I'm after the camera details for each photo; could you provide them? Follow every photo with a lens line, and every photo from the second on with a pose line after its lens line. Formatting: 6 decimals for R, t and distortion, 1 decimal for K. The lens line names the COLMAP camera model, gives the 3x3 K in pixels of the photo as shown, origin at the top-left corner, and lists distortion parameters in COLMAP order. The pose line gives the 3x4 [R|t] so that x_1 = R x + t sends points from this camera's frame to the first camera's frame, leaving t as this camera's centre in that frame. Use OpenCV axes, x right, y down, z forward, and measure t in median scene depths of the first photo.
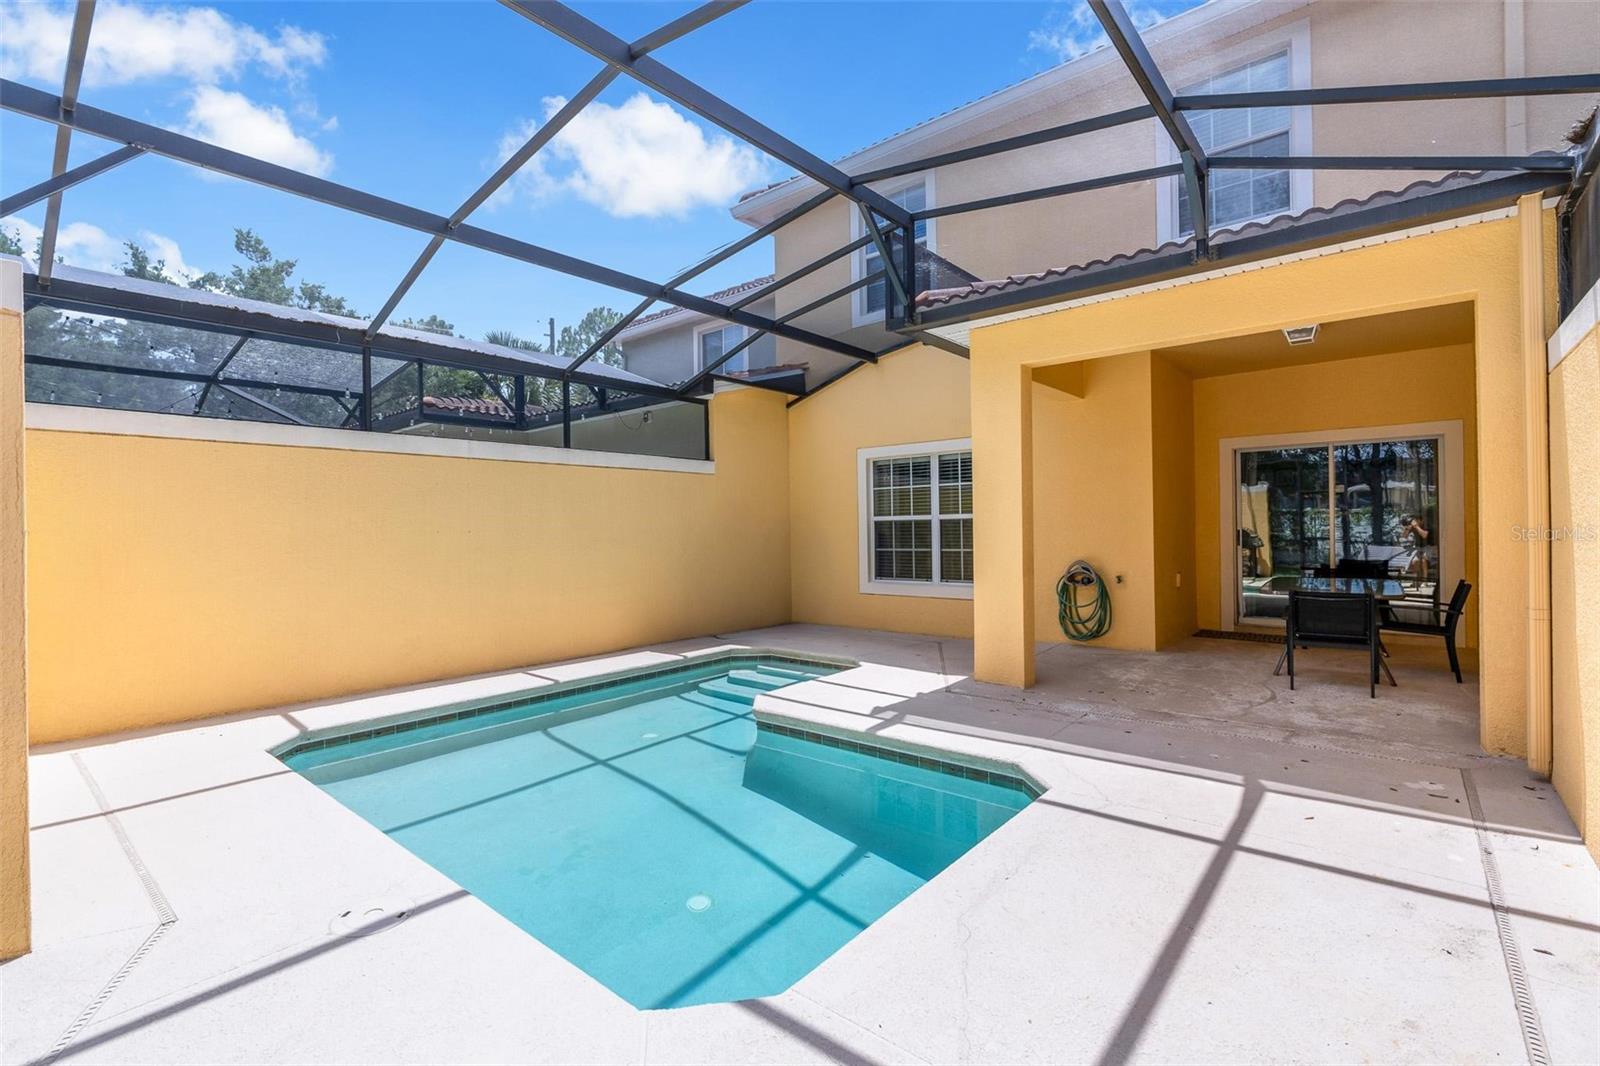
lens RADIAL K [[711.8, 0, 789.8], [0, 711.8, 529.5], [0, 0, 1]] dist [-0.010337, 0.000495]
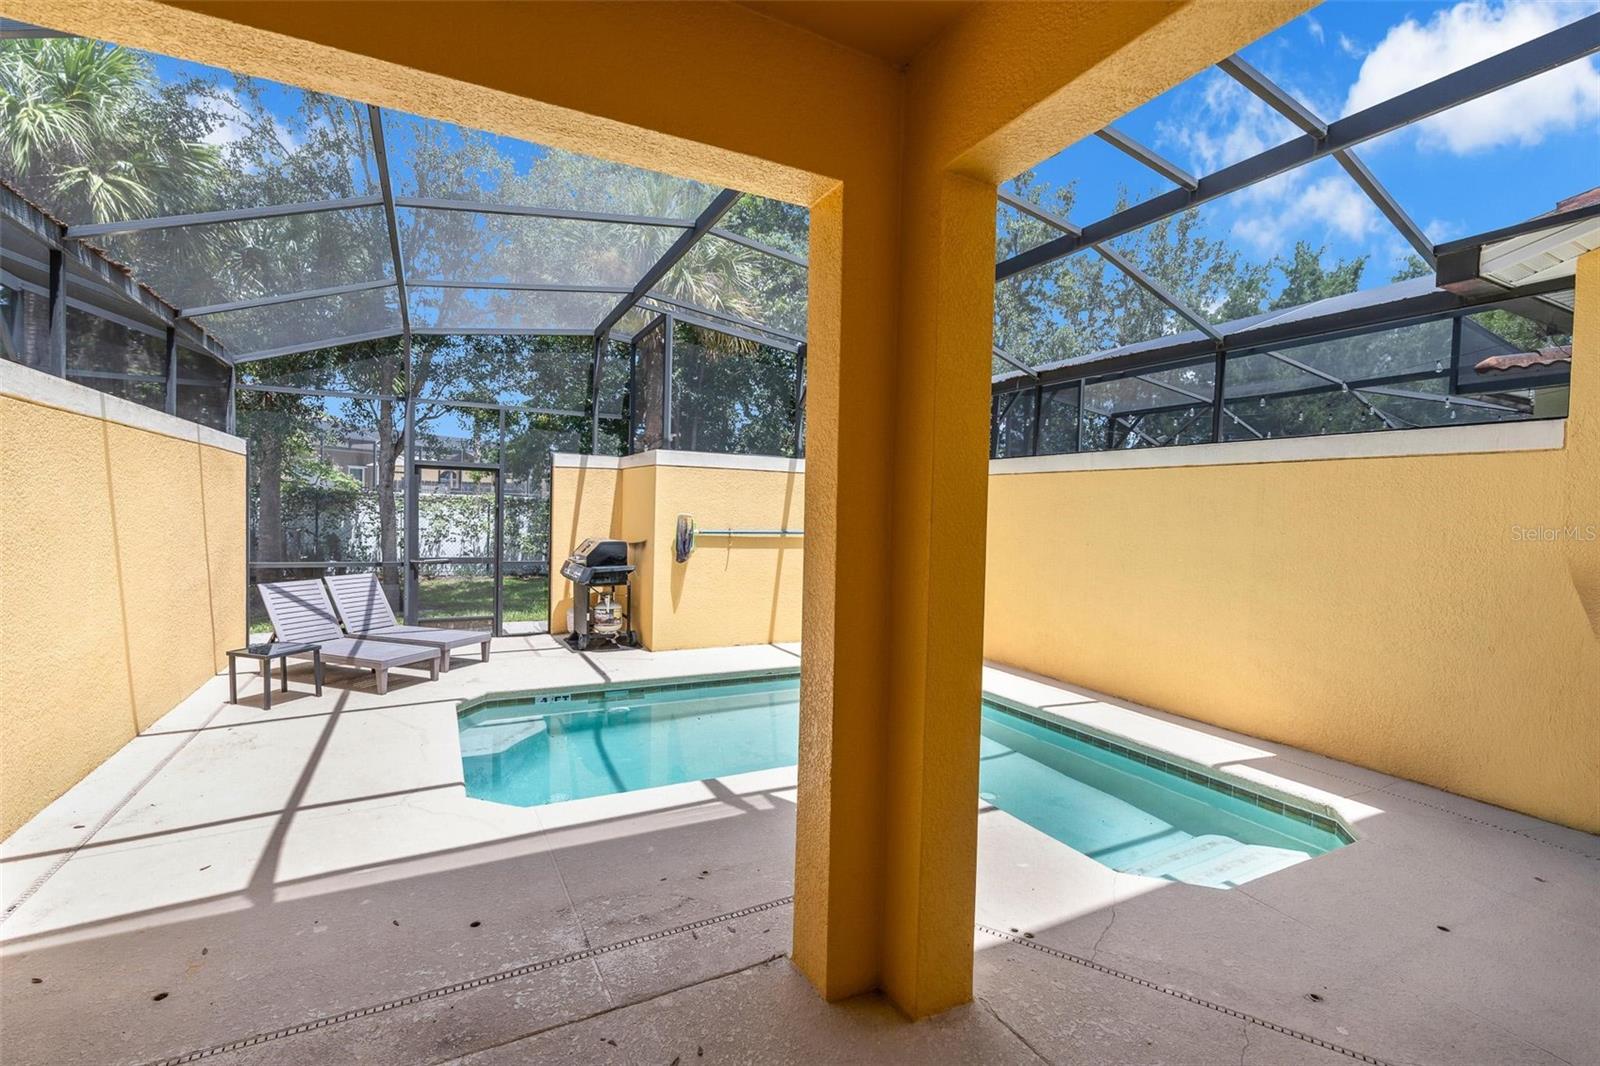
lens RADIAL K [[711.8, 0, 808.8], [0, 711.8, 534.4], [0, 0, 1]] dist [-0.010337, 0.000495]
pose [[-0.362626, 0.037713, -0.931171, 0.572606], [-0.015237, 0.998807, 0.046386, -0.046576], [0.931810, 0.031009, -0.361619, 0.915336]]
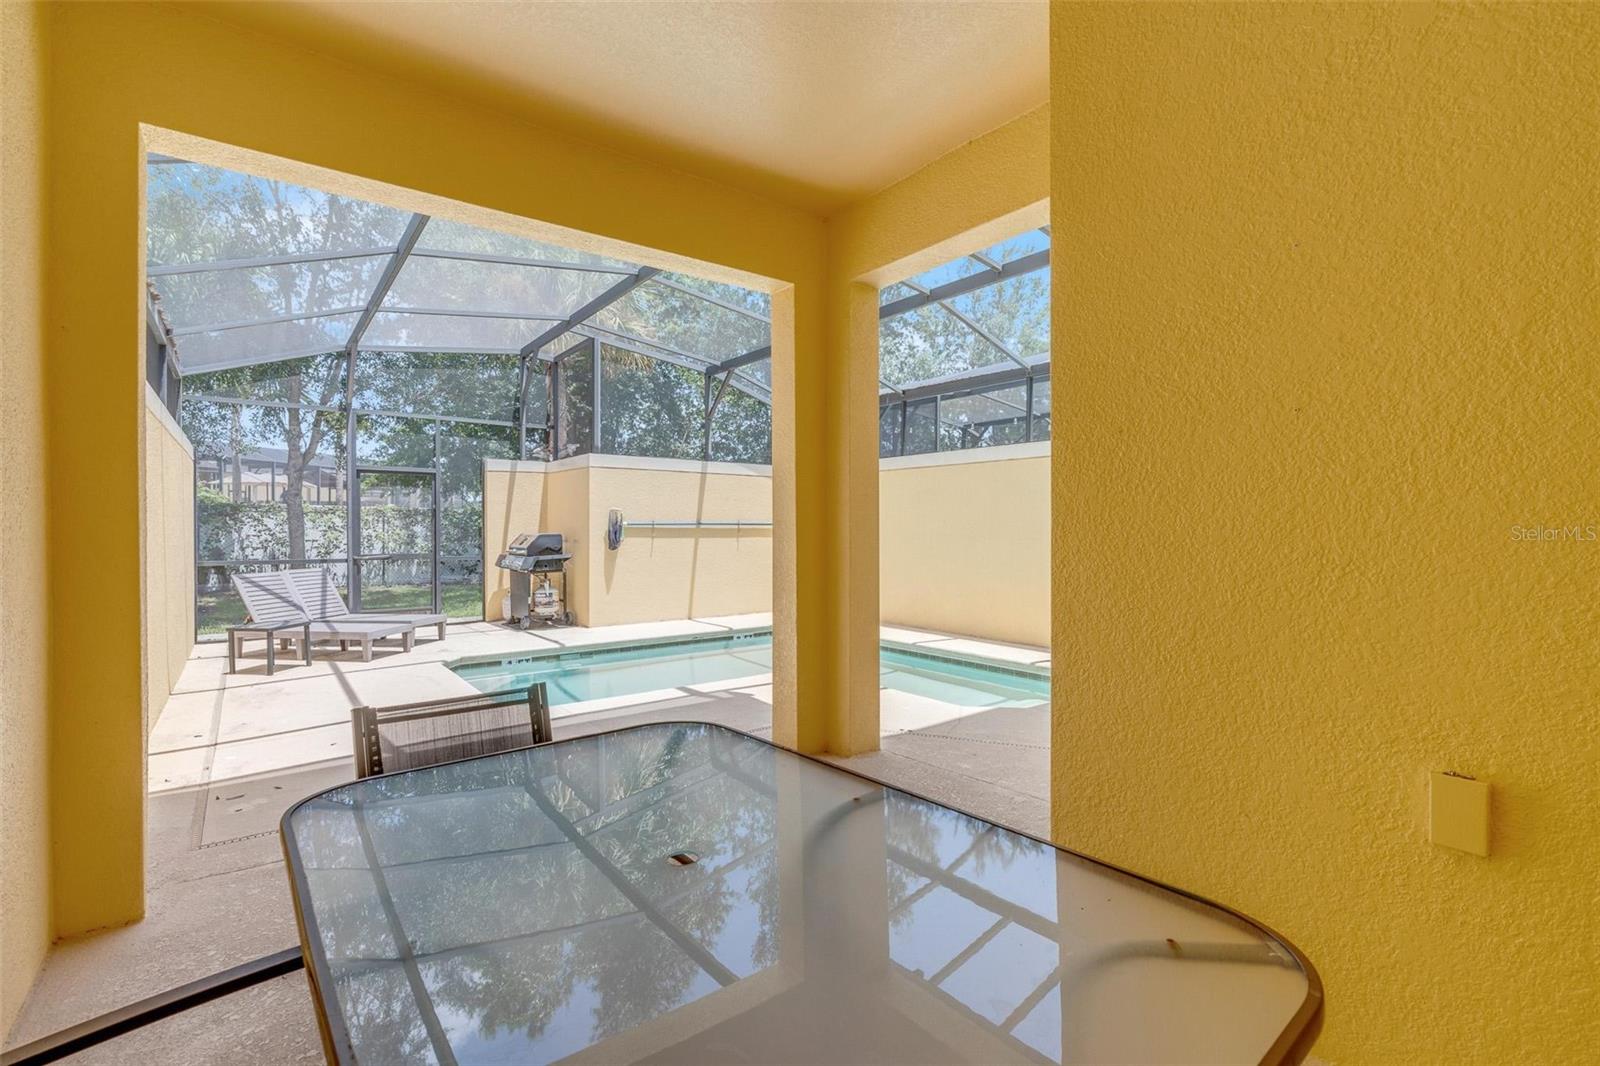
lens RADIAL K [[719.0, 0, 803.3], [0, 719.0, 522.1], [0, 0, 1]] dist [-0.010039, 0.000882]
pose [[-0.200886, 0.007146, -0.979588, 0.814597], [0.005867, 0.999964, 0.006092, -0.005845], [0.979597, -0.004523, -0.200921, 0.929511]]
